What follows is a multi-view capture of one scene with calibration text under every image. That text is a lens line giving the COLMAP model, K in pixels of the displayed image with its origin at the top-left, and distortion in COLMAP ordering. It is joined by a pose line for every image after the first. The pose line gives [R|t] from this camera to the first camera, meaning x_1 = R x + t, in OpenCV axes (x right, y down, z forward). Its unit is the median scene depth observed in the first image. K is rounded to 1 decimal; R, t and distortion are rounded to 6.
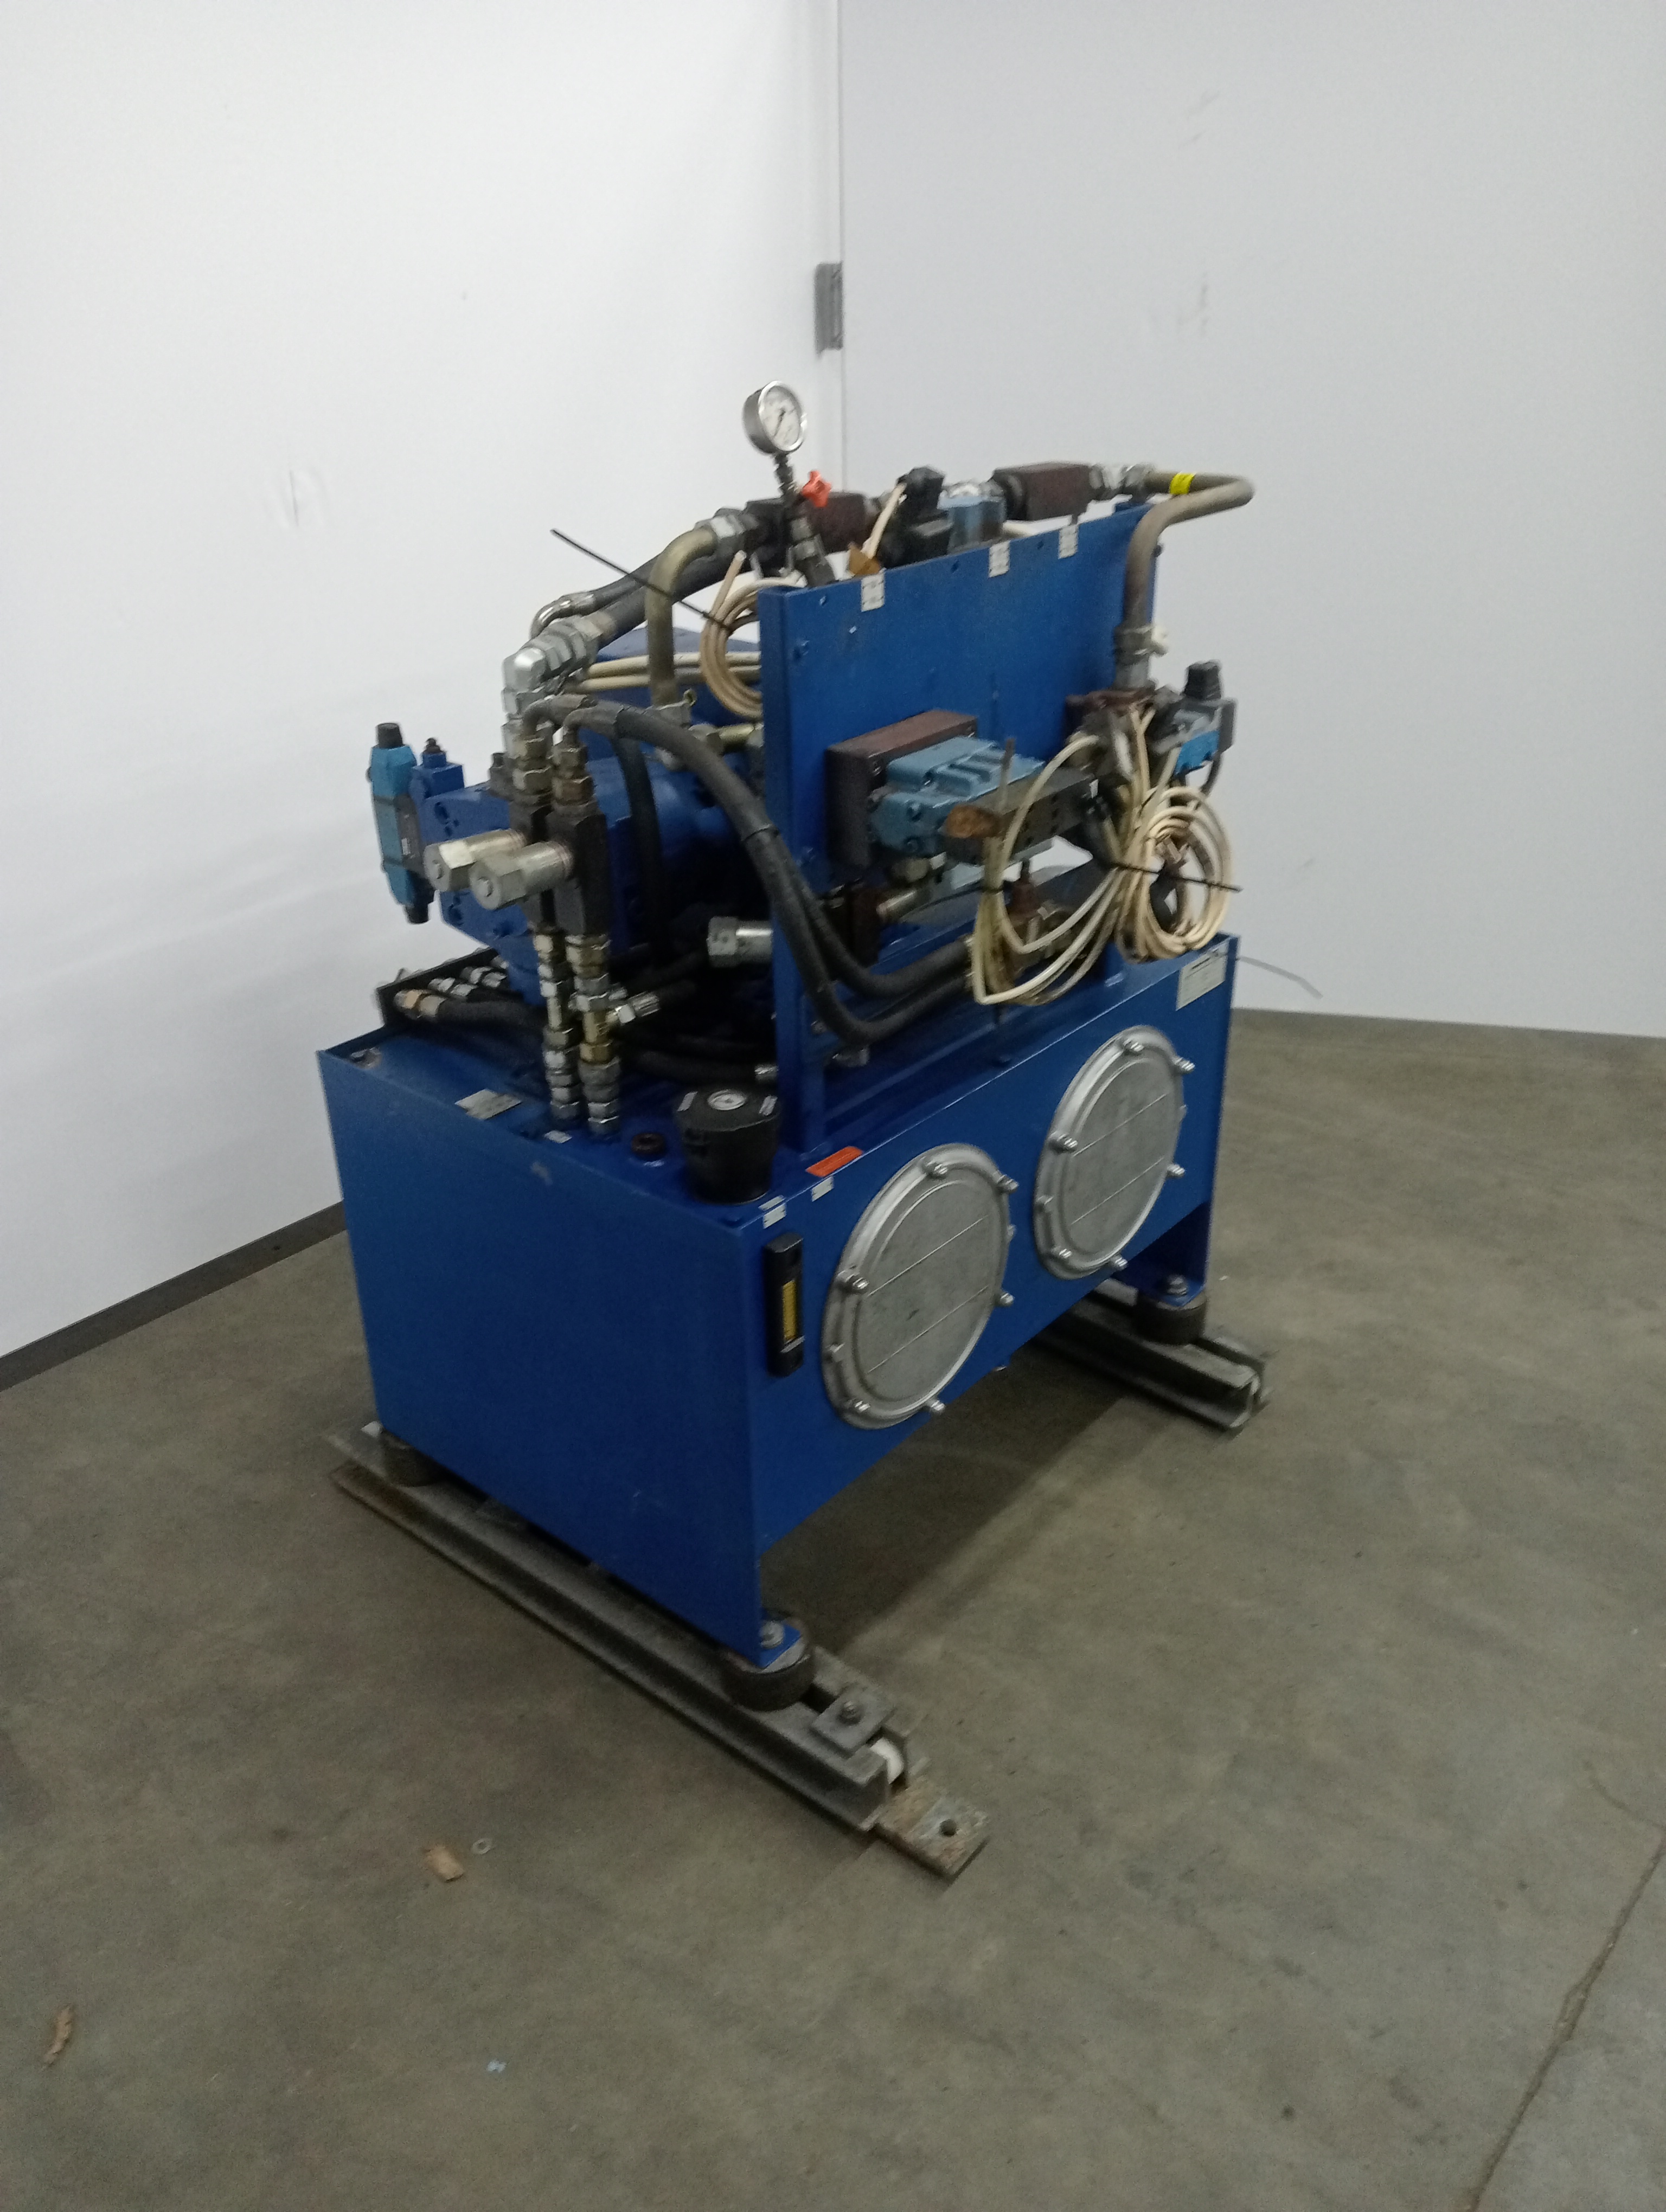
lens RADIAL K [[1763.4, 0, 833.0], [0, 1763.4, 1106.0], [0, 0, 1]] dist [-0.007539, -0.016186]
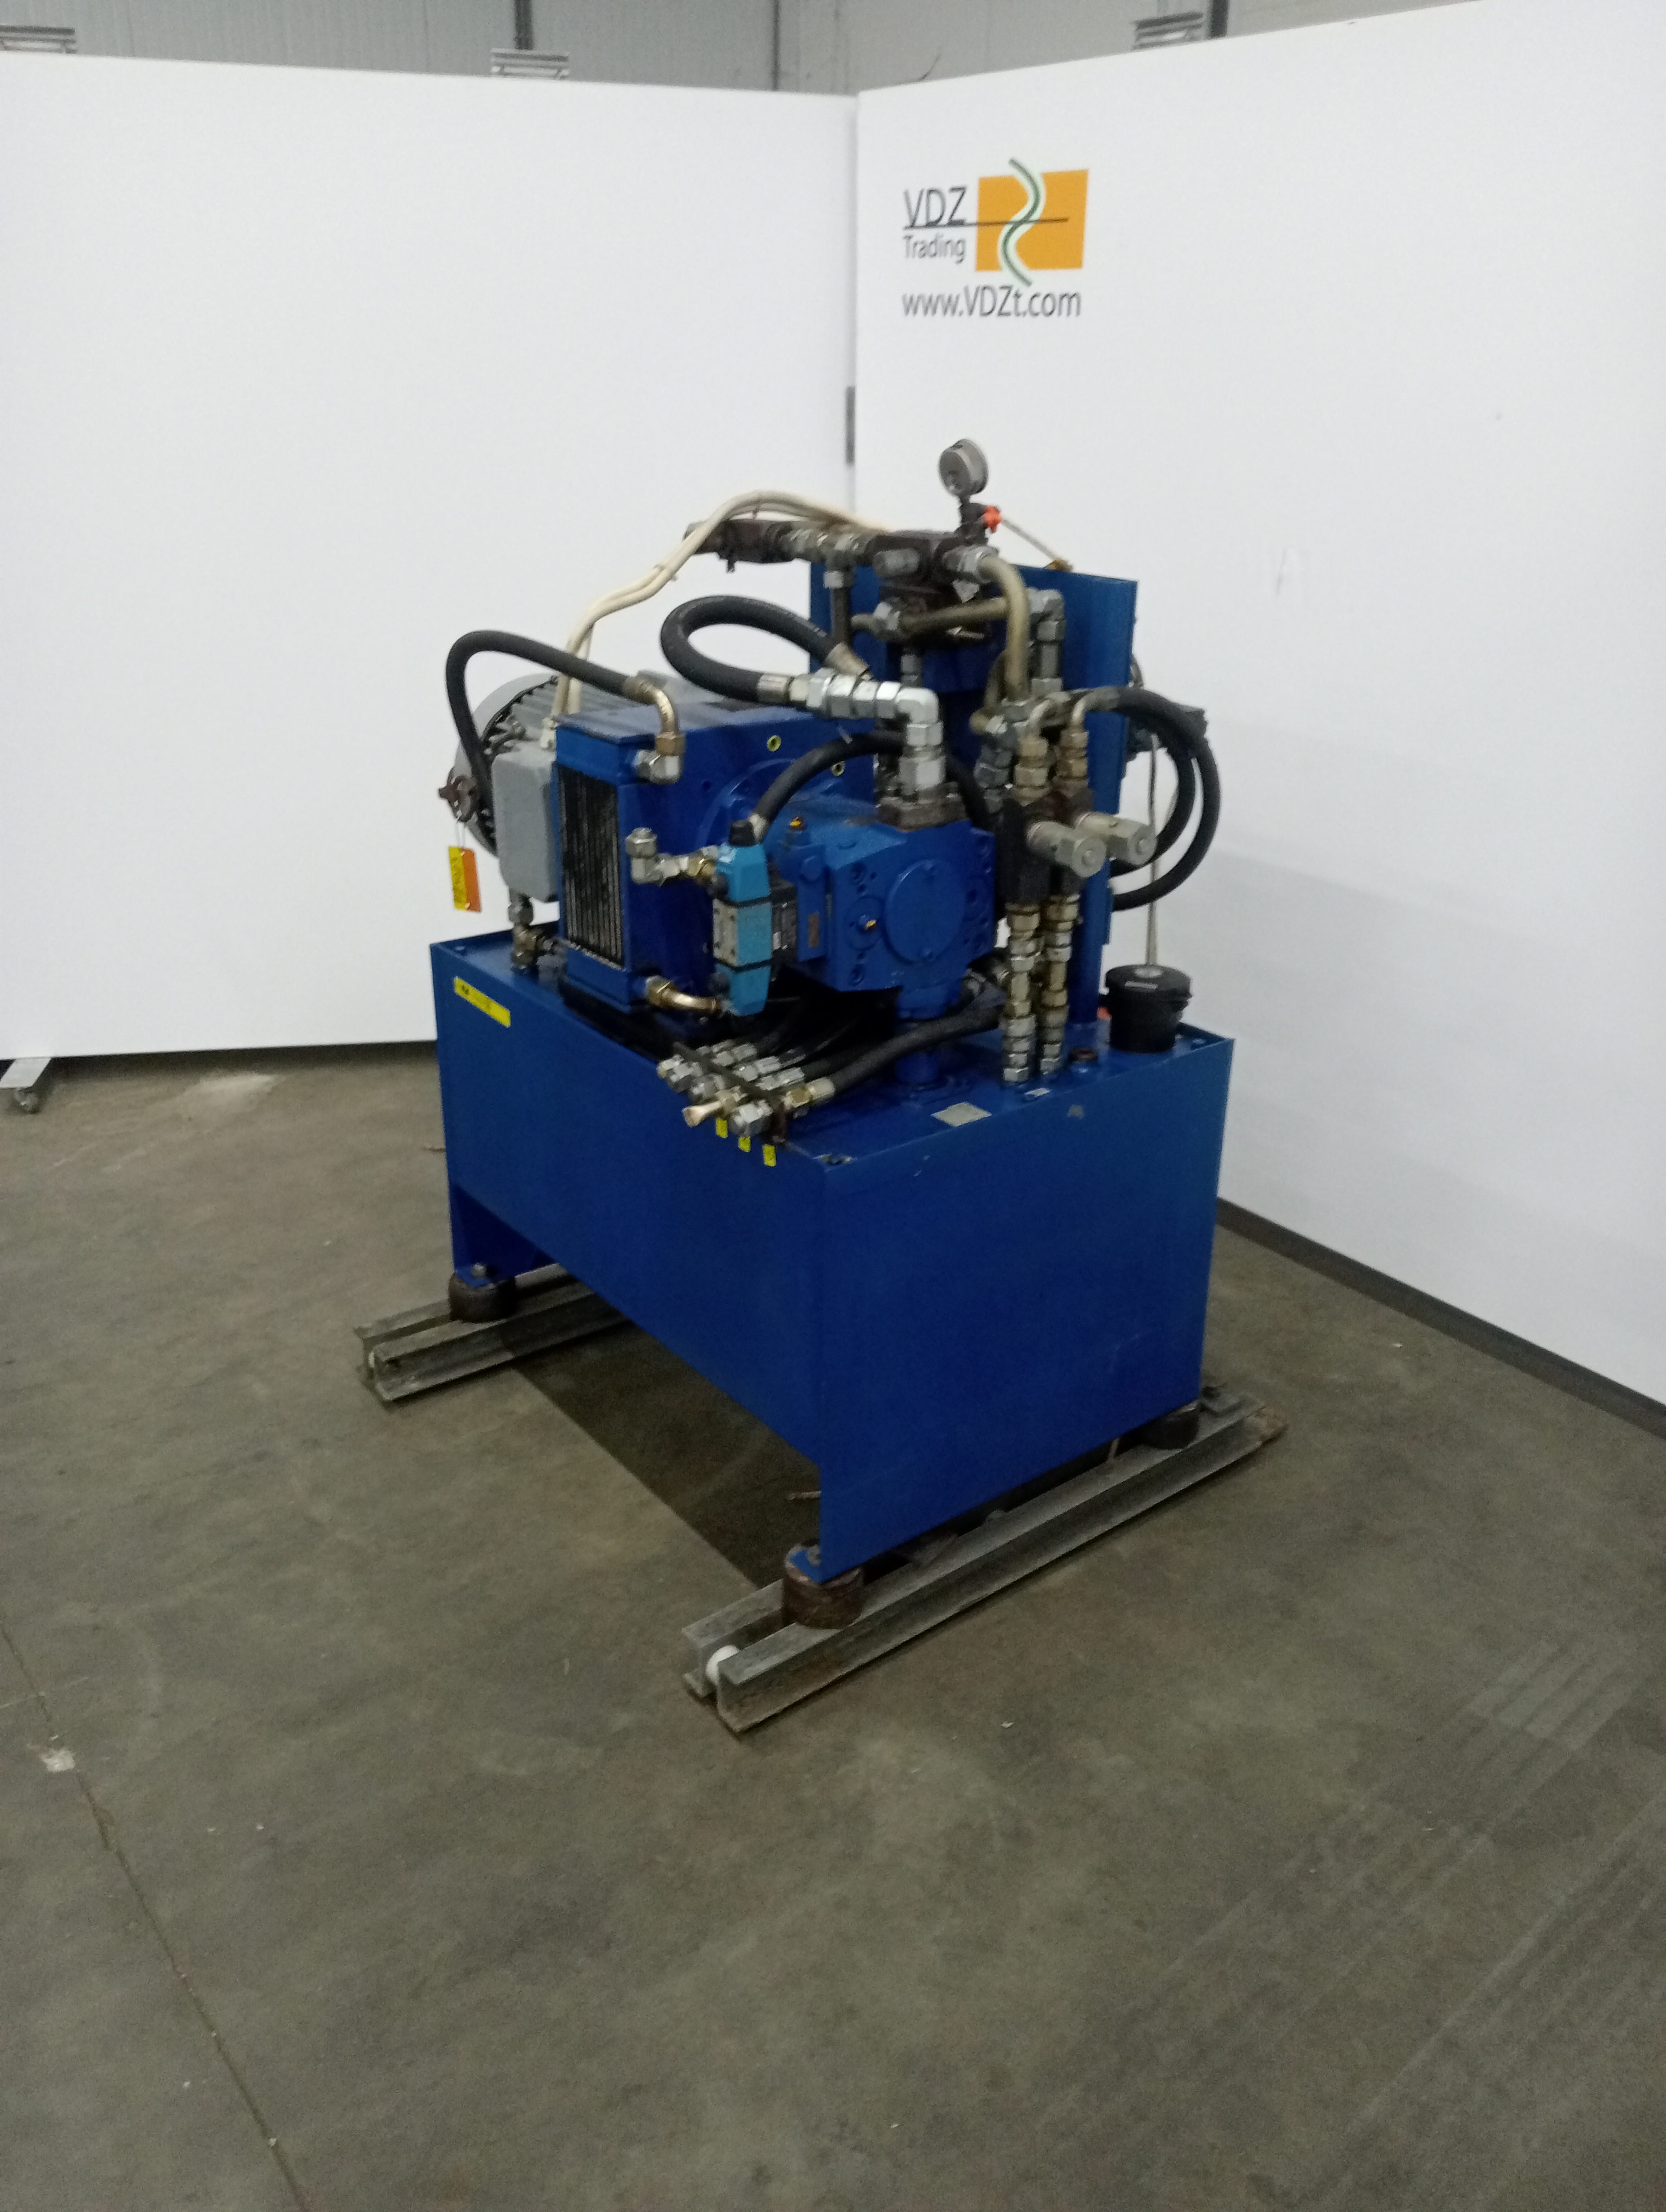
lens RADIAL K [[1763.3, 0, 826.9], [0, 1763.3, 1095.4], [0, 0, 1]] dist [-0.021216, 0.004855]
pose [[-0.191893, 0.395223, -0.898318, 1.158573], [-0.469434, 0.766864, 0.437666, -0.569210], [0.861864, 0.505686, 0.038375, 1.120964]]
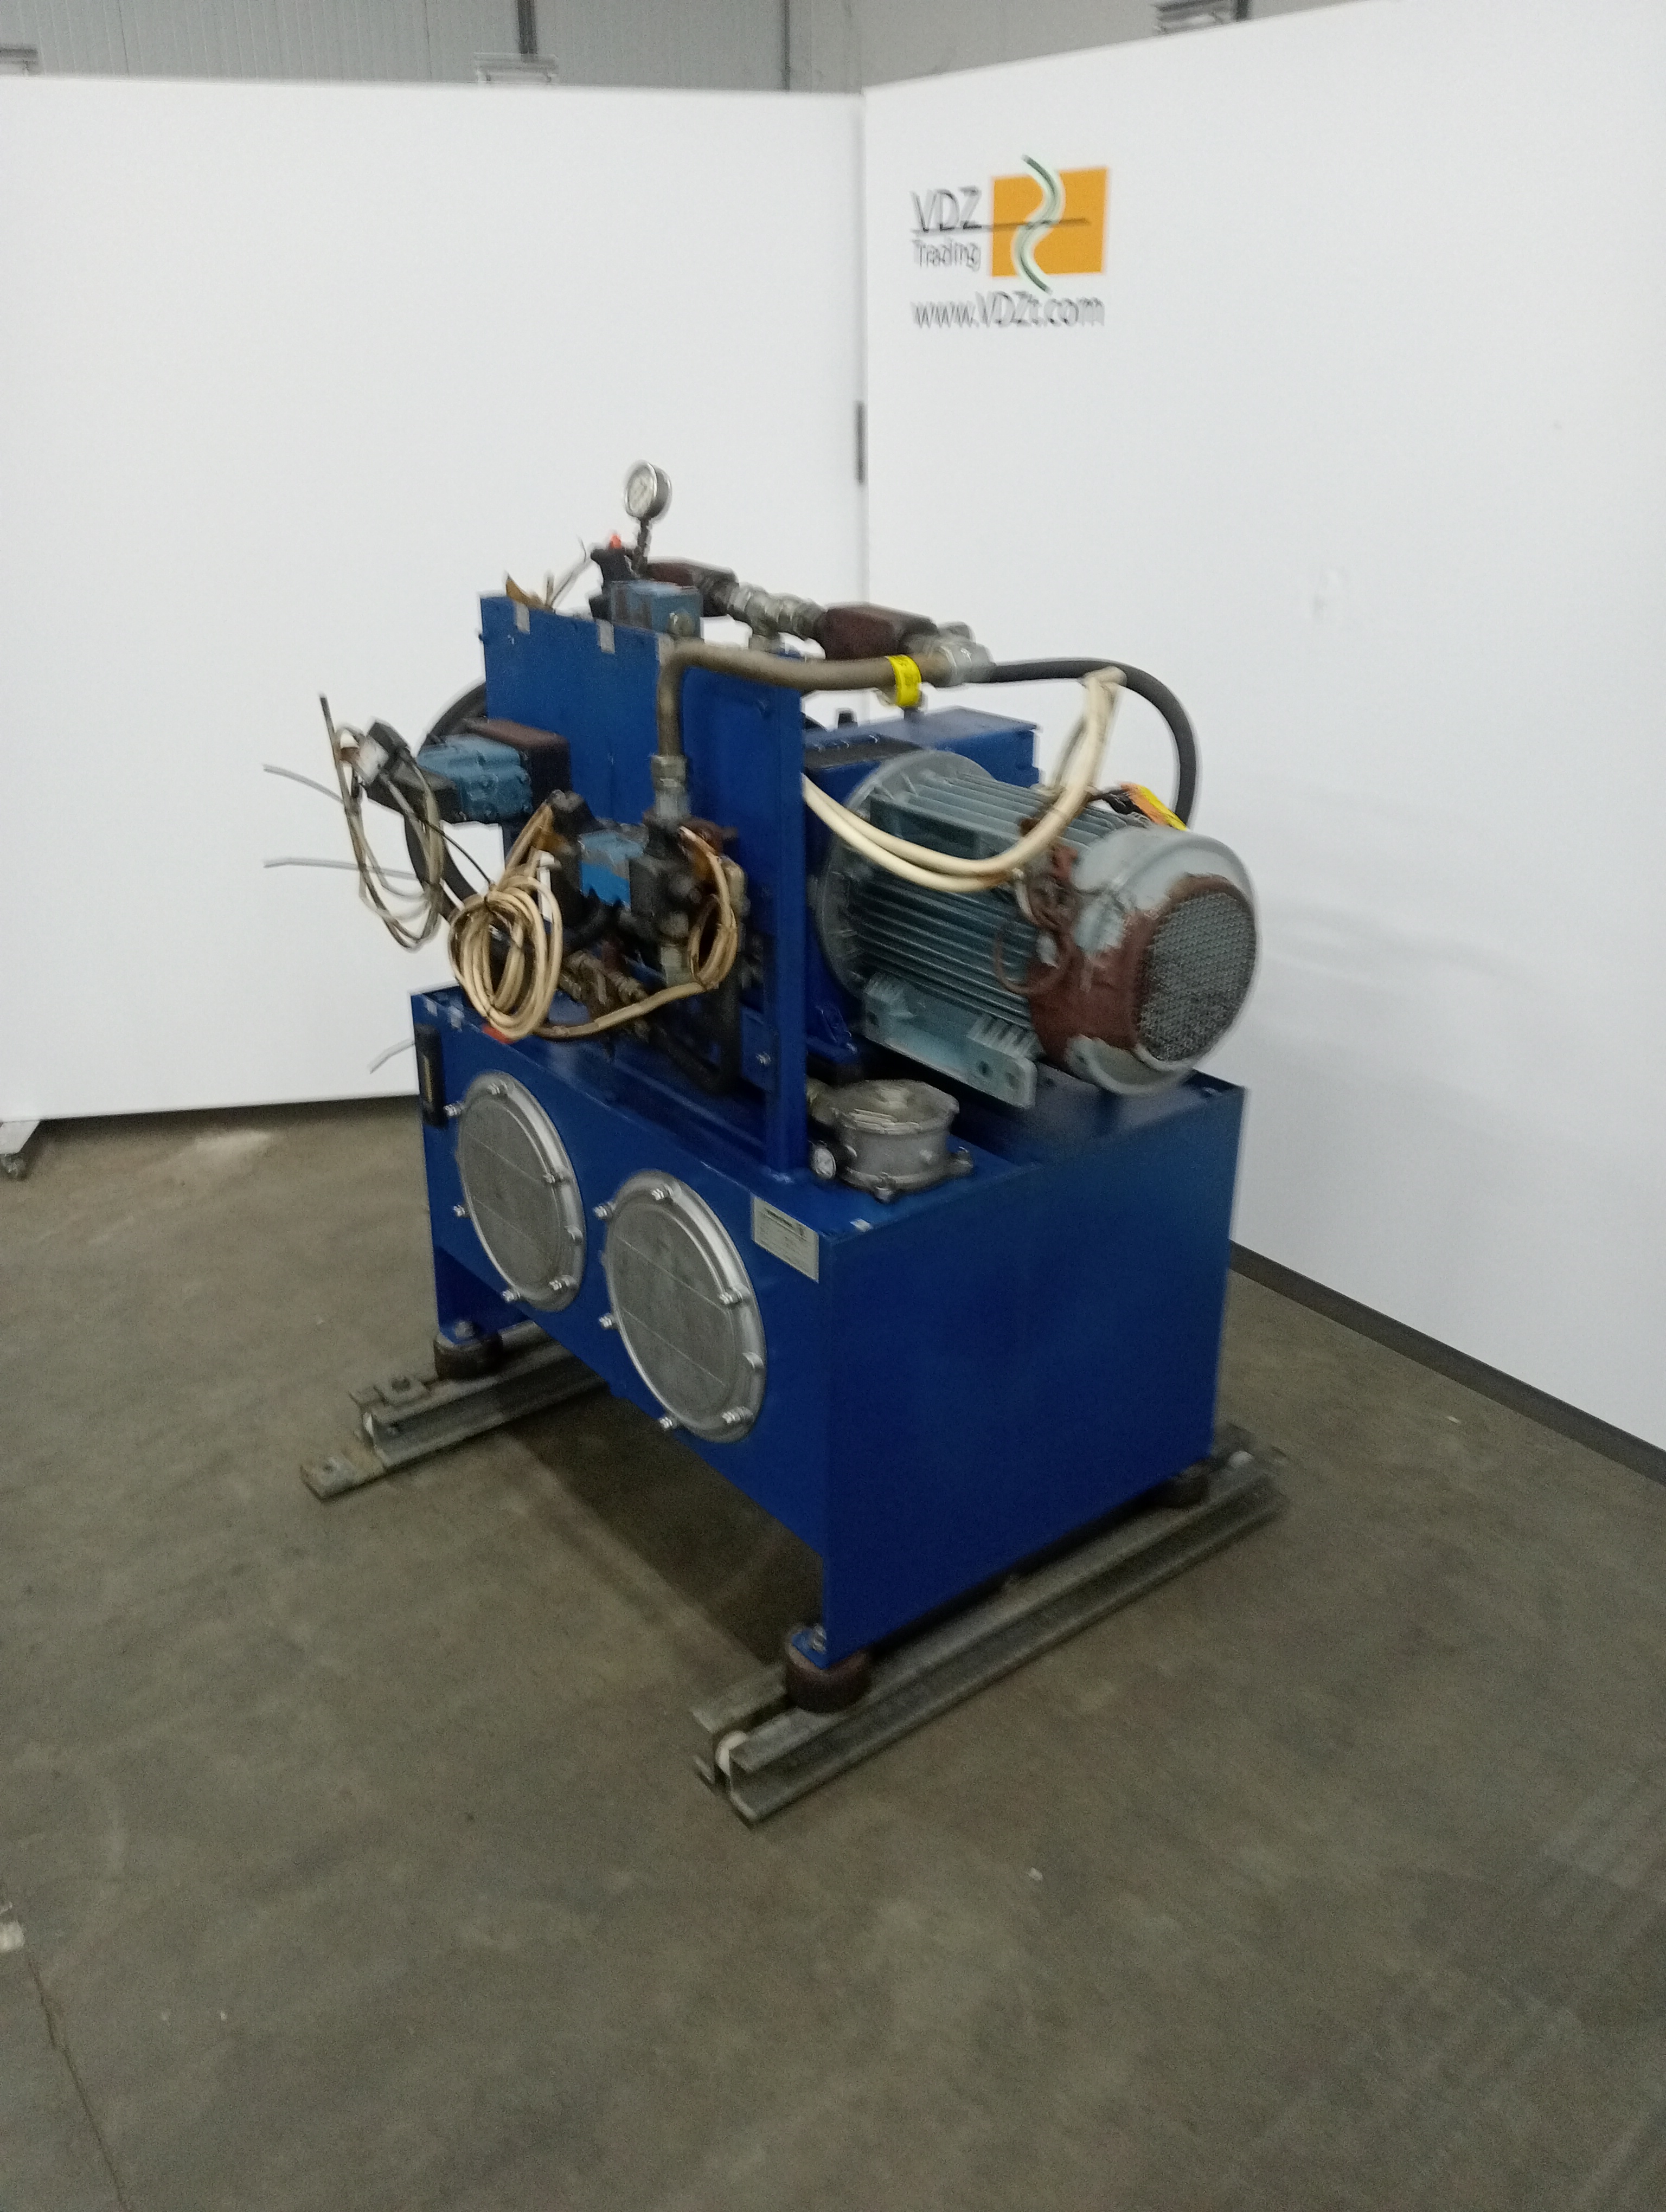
lens RADIAL K [[1734.8, 0, 833.0], [0, 1734.8, 1106.0], [0, 0, 1]] dist [-0.013497, -0.014461]
pose [[-0.201343, 0.408337, -0.890349, 1.029574], [-0.451169, 0.768142, 0.454317, -0.575765], [0.869429, 0.493172, 0.029569, 1.108239]]
